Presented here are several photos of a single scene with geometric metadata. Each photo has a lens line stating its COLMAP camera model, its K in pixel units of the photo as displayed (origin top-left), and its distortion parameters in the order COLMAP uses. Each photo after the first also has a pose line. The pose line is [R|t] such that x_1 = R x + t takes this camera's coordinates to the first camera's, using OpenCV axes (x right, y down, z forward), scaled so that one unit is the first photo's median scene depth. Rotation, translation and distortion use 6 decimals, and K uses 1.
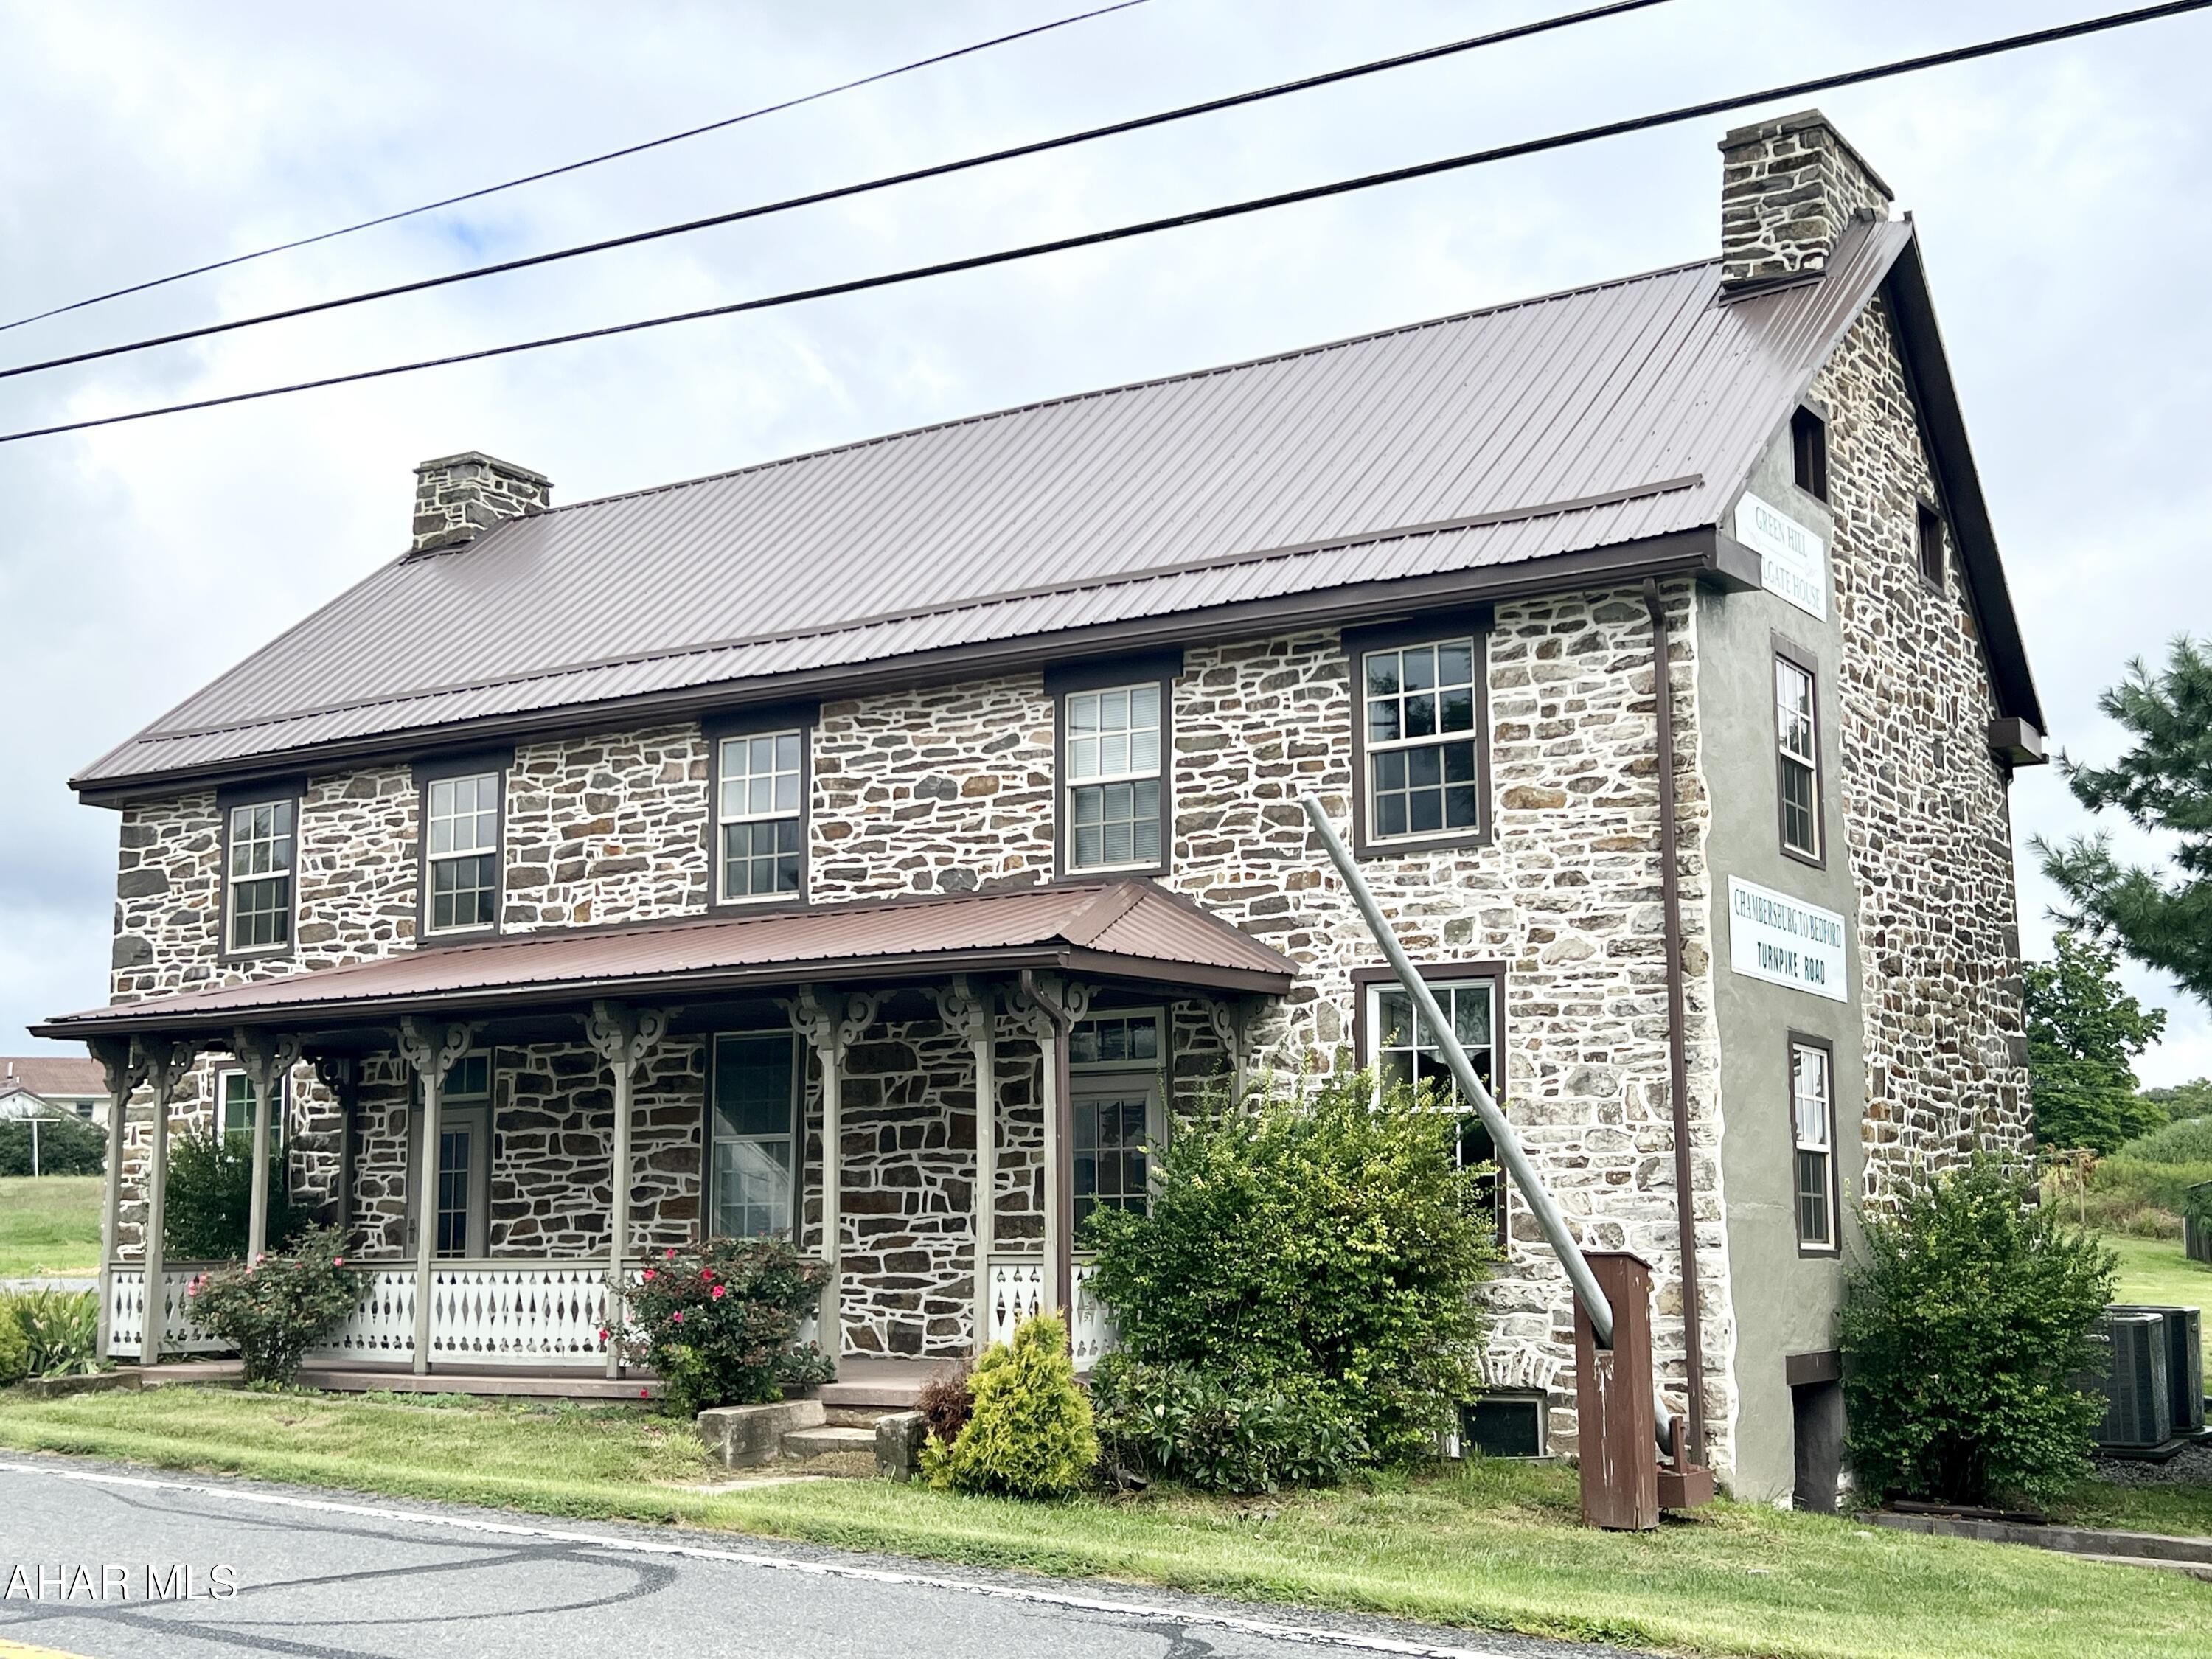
lens RADIAL K [[2598.4, 0, 1120.3], [0, 2598.4, 844.1], [0, 0, 1]] dist [0.071701, 0.000000]
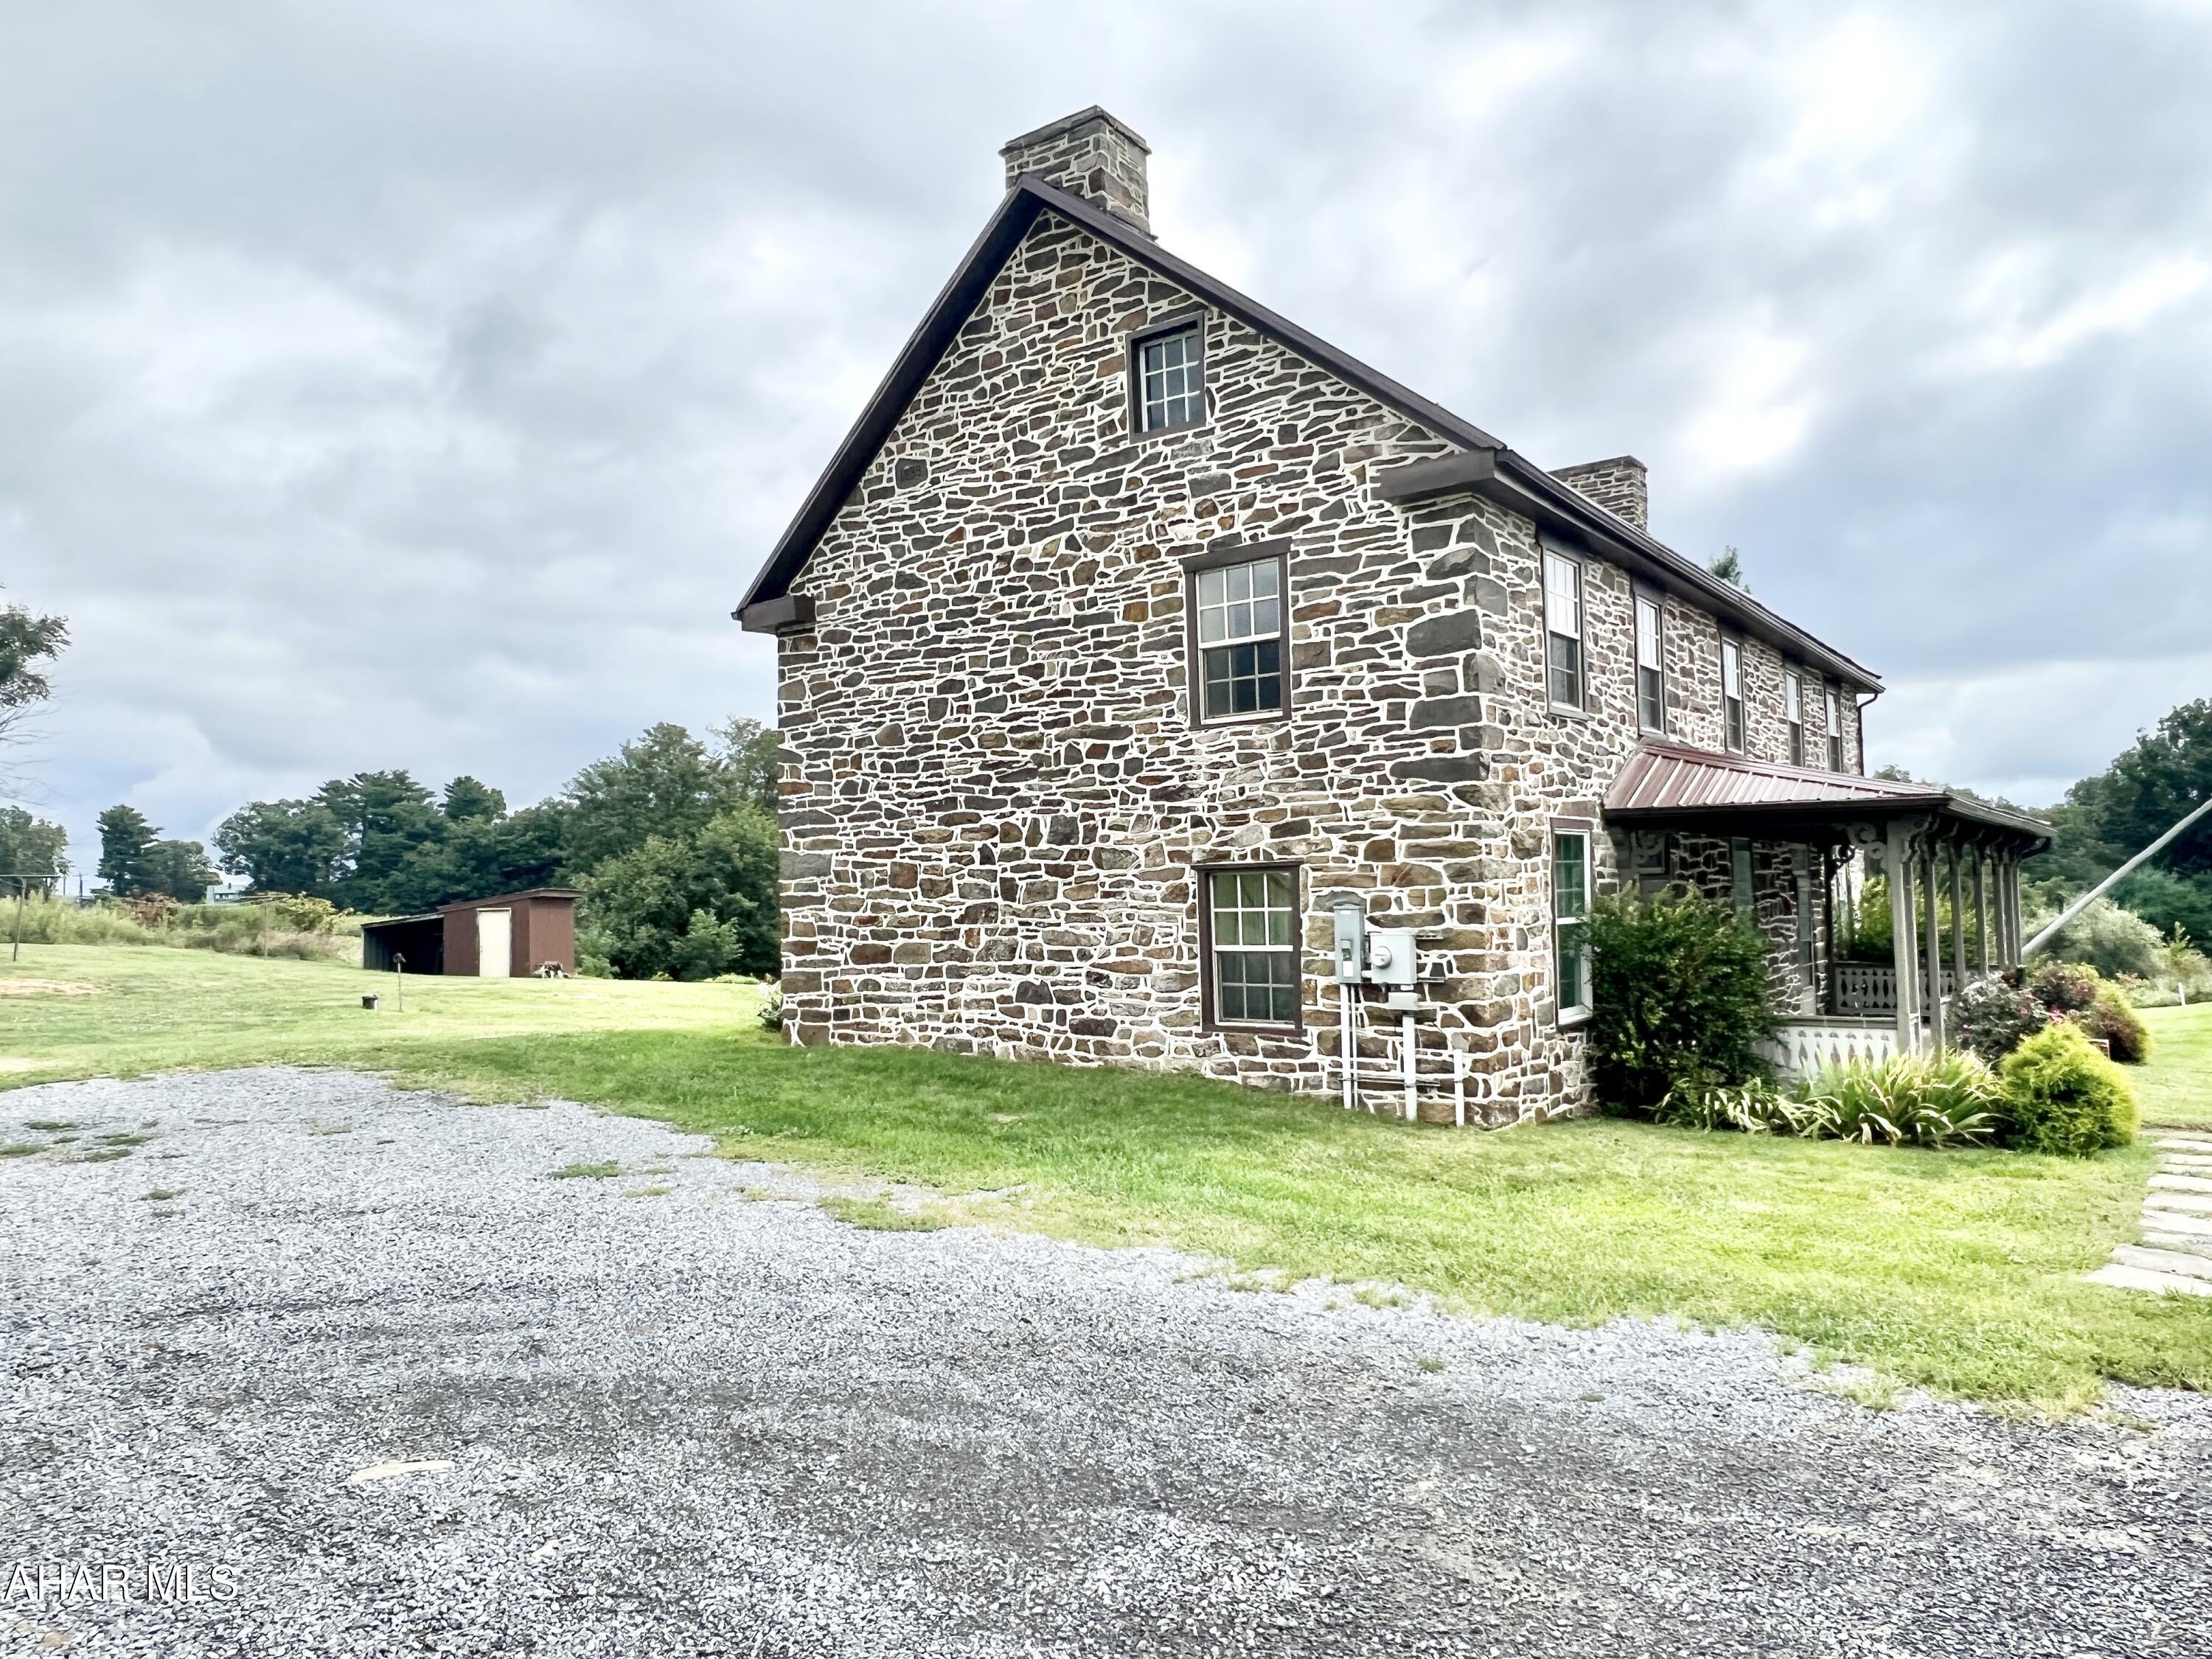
lens RADIAL K [[1489.2, 0, 1110.2], [0, 1489.2, 823.8], [0, 0, 1]] dist [0.006659, 0.005933]
pose [[0.069983, 0.051456, 0.996220, -1.073381], [-0.135114, 0.989955, -0.041641, 0.155308], [-0.988356, -0.131689, 0.076232, 1.349796]]
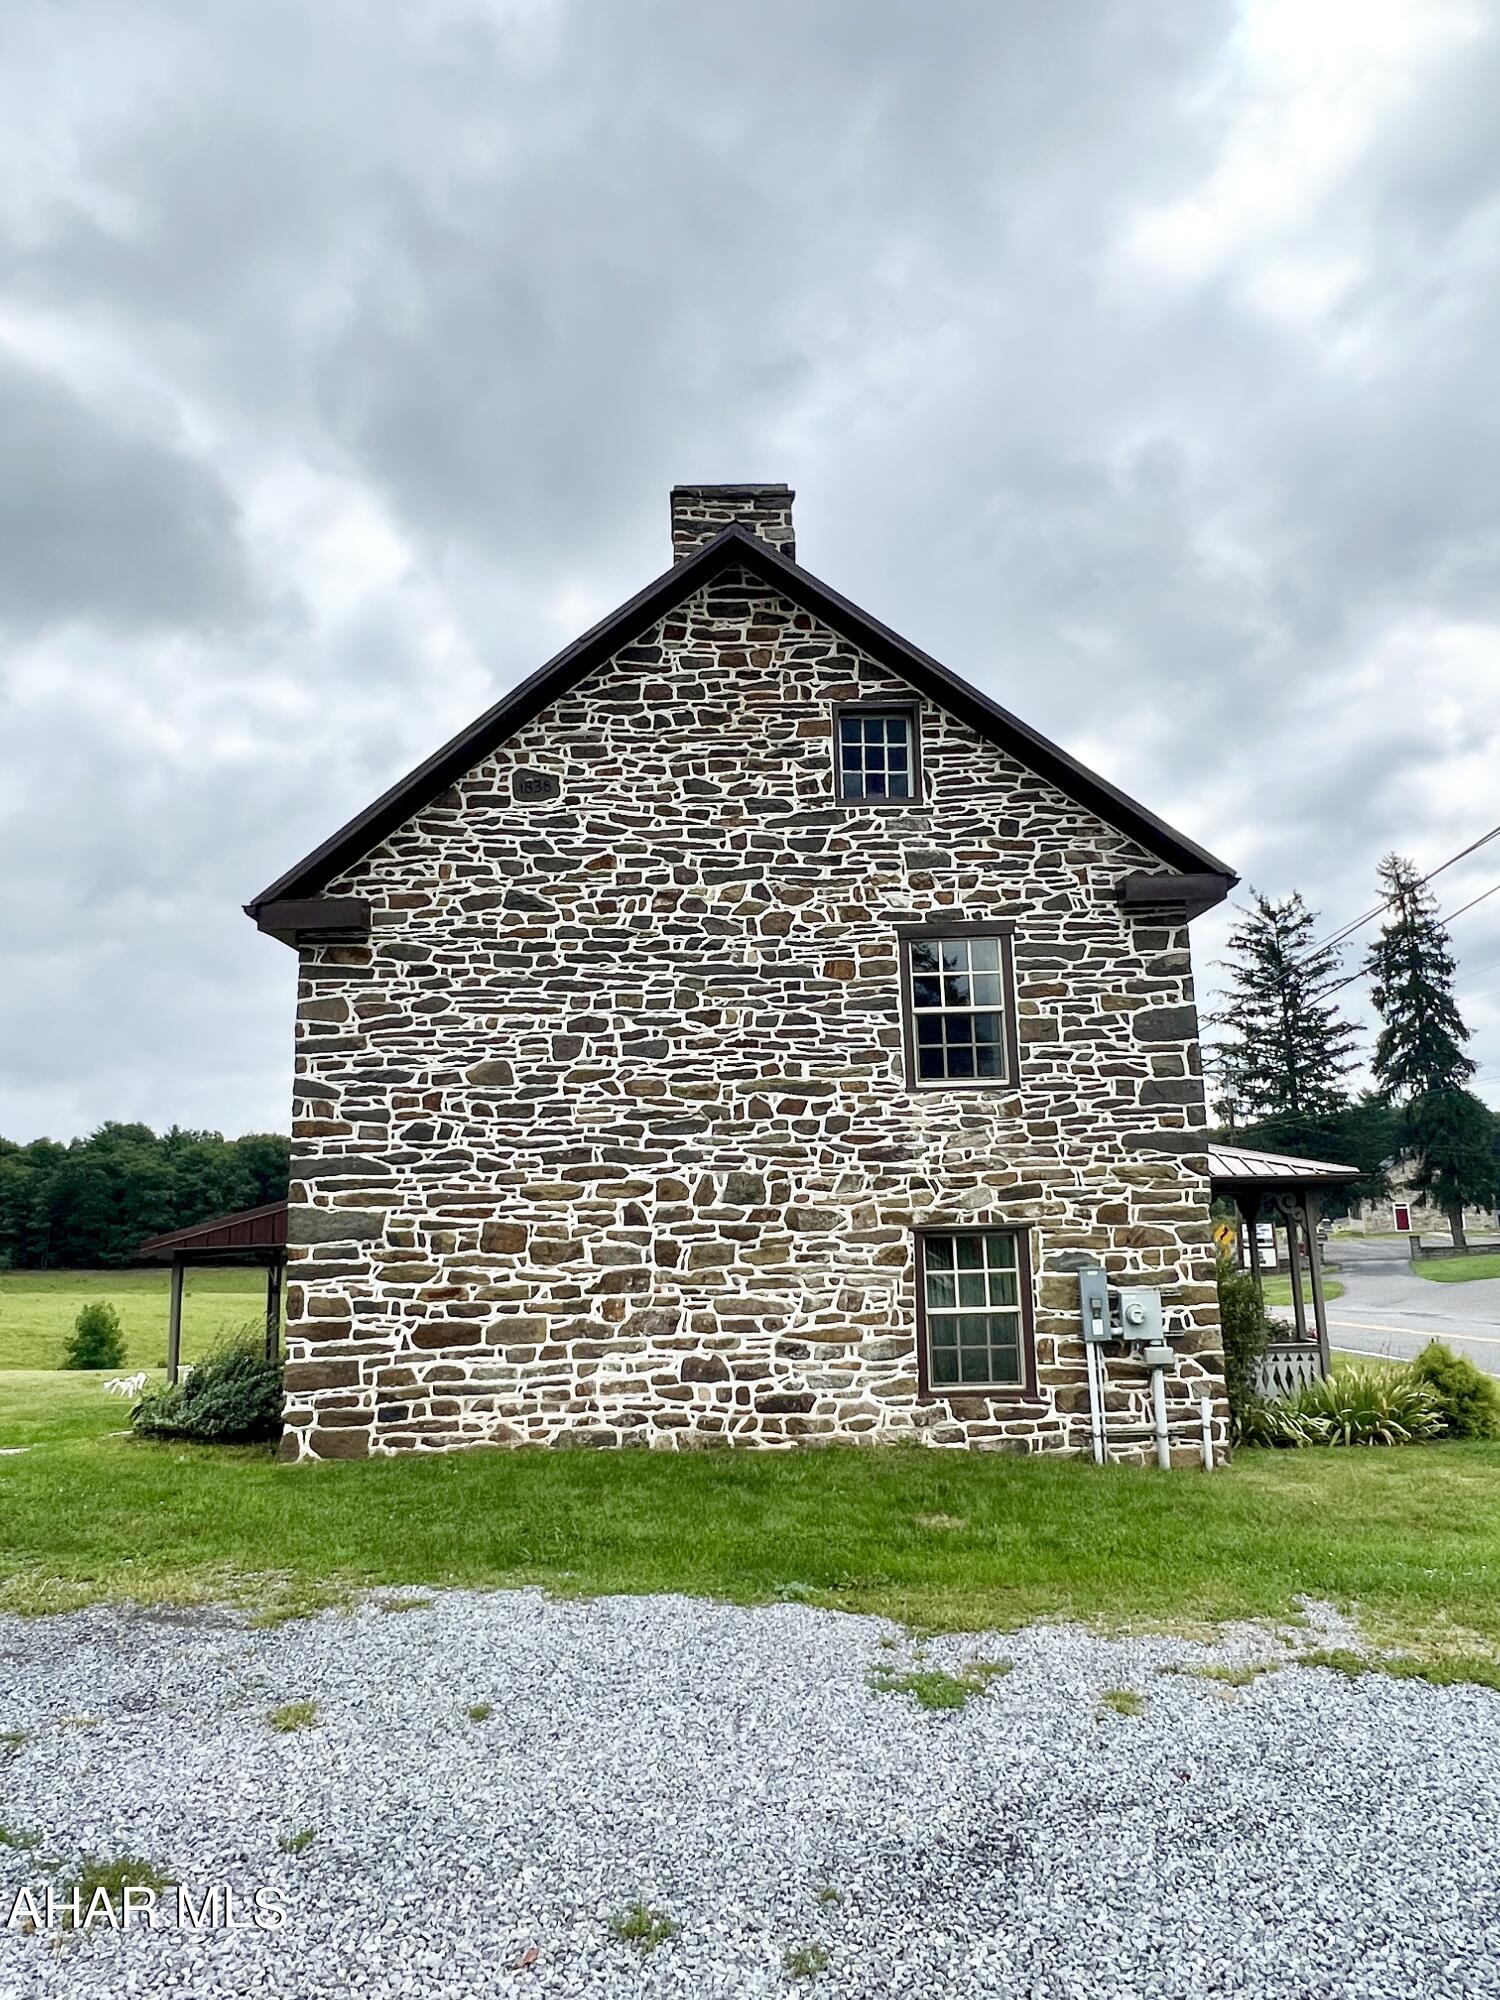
lens RADIAL K [[1250.0, 0, 719.2], [0, 1250.0, 999.1], [0, 0, 1]] dist [0.004203, -0.003650]
pose [[-0.551873, 0.161874, 0.818066, -0.833091], [-0.101420, 0.960670, -0.258511, 0.195950], [-0.827738, -0.225634, -0.513751, 1.741184]]
